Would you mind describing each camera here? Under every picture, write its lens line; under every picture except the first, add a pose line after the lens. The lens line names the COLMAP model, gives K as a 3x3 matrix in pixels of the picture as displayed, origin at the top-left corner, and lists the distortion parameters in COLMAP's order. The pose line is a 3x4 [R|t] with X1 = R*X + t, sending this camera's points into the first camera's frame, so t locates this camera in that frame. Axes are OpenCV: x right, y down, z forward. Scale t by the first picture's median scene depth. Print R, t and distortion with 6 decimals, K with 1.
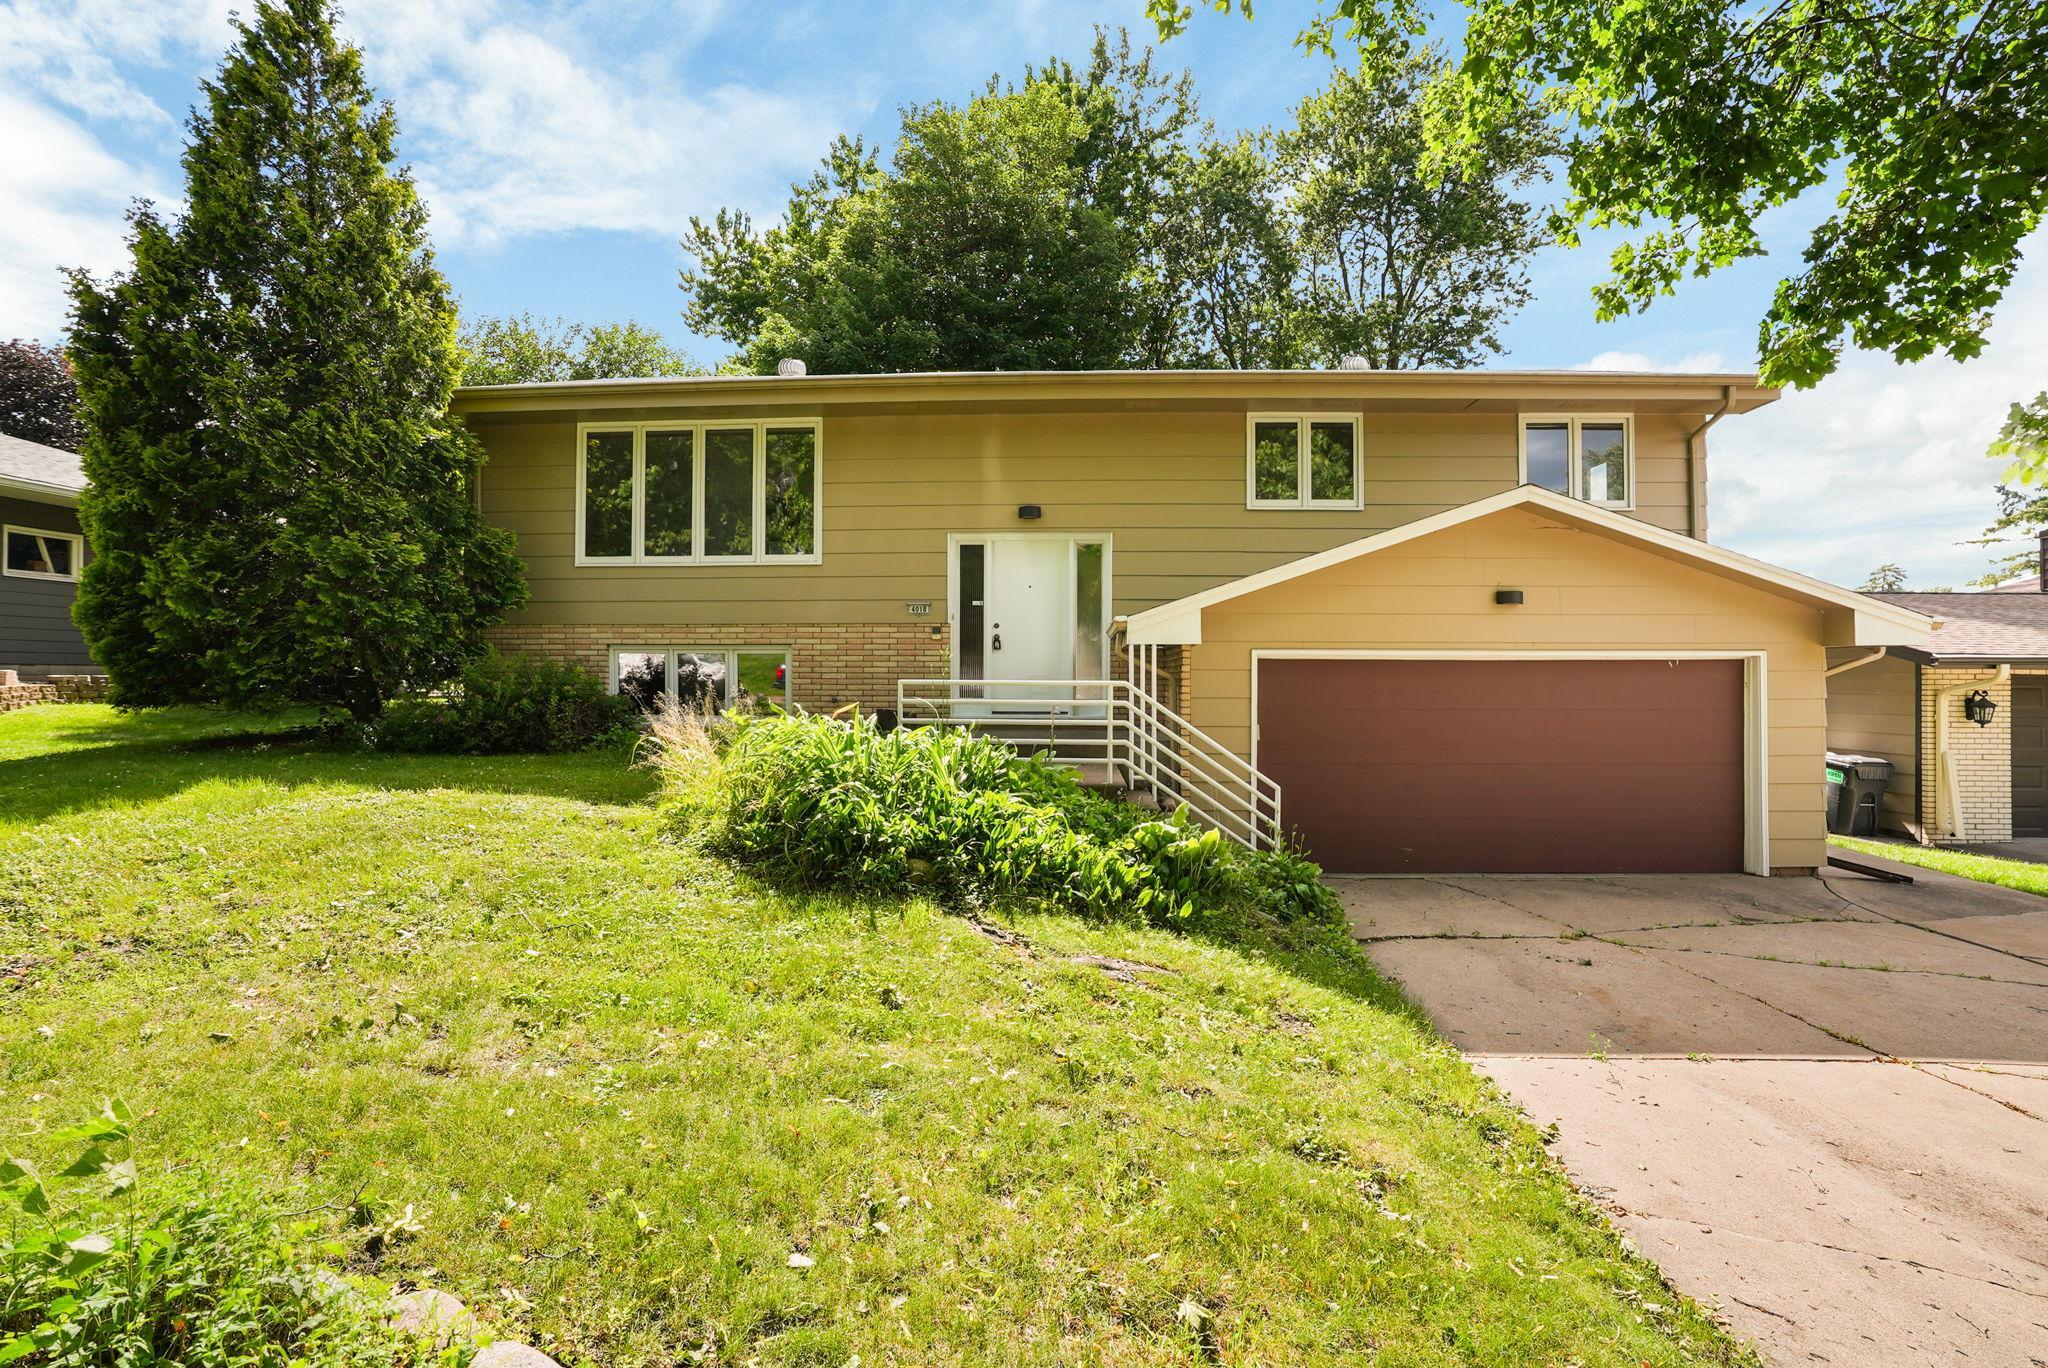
lens RADIAL K [[953.1, 0, 994.7], [0, 953.1, 661.1], [0, 0, 1]] dist [-0.023135, 0.000086]
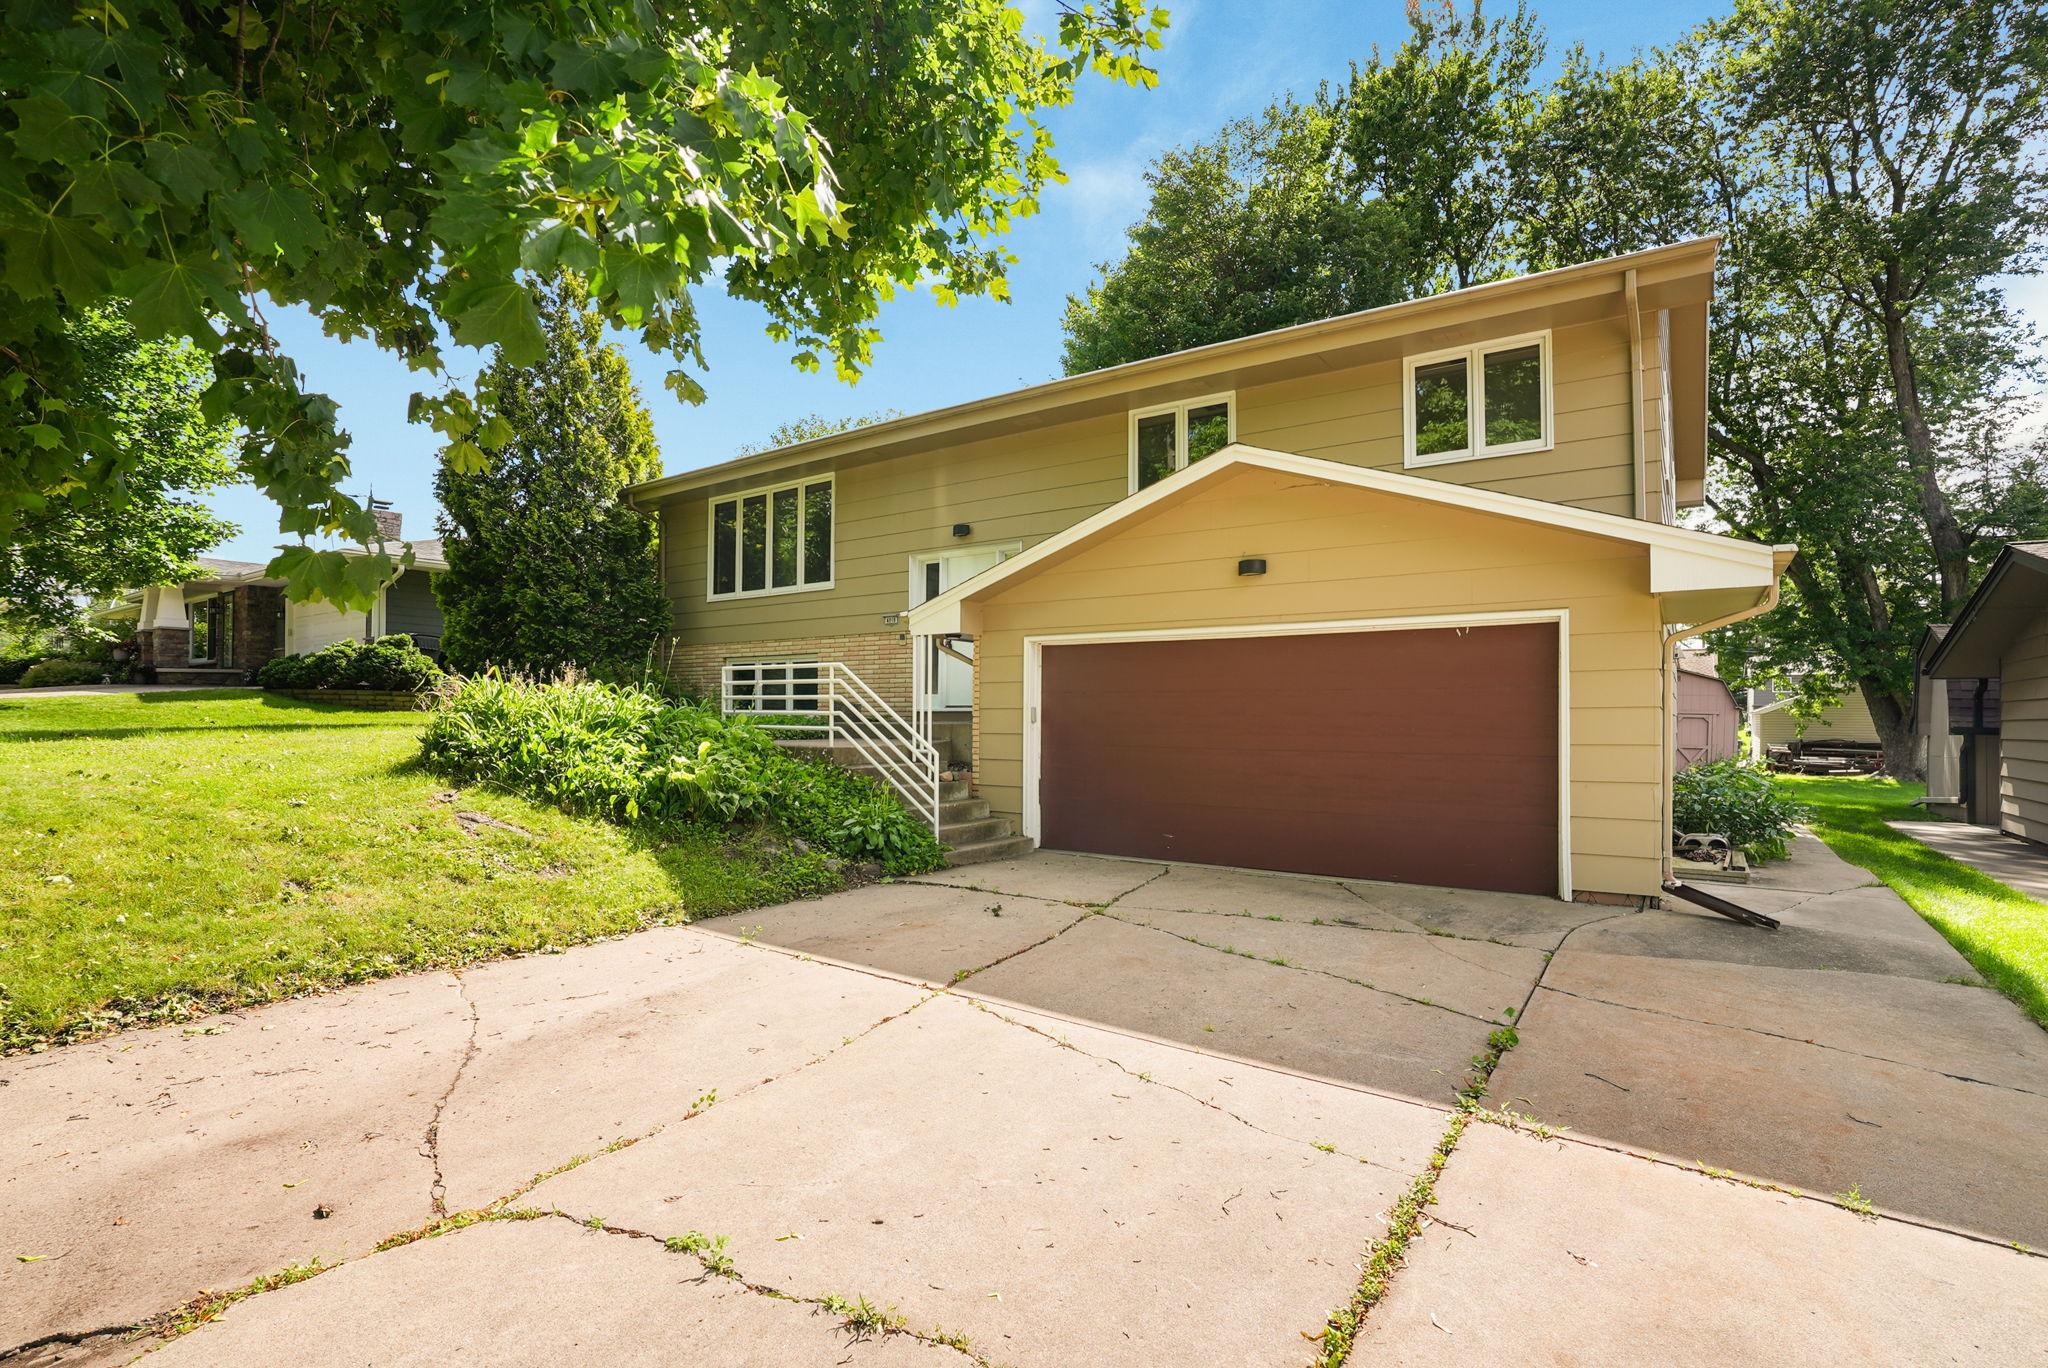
lens RADIAL K [[946.8, 0, 1024.0], [0, 946.8, 684.0], [0, 0, 1]] dist [0.000254, 0.000016]
pose [[0.846639, -0.015607, -0.531939, 0.841805], [0.002271, 0.999667, -0.025714, 0.069219], [0.532163, 0.020562, 0.846392, 0.098129]]
